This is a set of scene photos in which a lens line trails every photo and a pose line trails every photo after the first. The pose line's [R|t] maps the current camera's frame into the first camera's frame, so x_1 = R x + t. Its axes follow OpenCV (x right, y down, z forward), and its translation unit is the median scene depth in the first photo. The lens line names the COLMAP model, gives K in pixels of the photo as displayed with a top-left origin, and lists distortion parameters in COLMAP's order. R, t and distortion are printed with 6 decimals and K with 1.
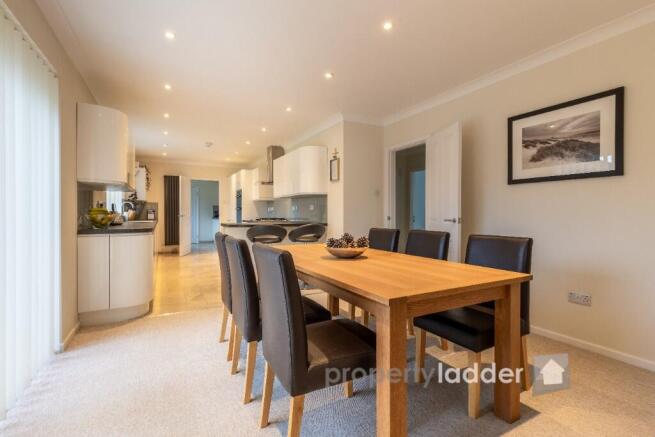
lens RADIAL K [[297.9, 0, 325.0], [0, 297.9, 217.2], [0, 0, 1]] dist [0.002823, 0.000216]
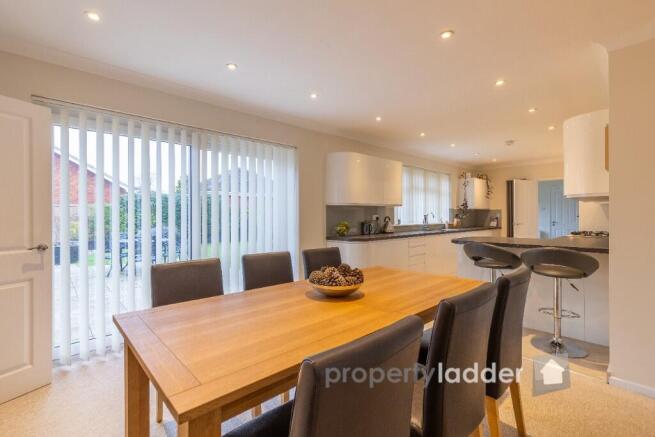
lens RADIAL K [[297.9, 0, 326.9], [0, 297.9, 217.9], [0, 0, 1]] dist [0.002823, 0.000216]
pose [[0.236920, 0.002090, -0.971527, 0.366894], [-0.006185, 0.999981, 0.000643, -0.028898], [0.971509, 0.005856, 0.236928, 0.330259]]
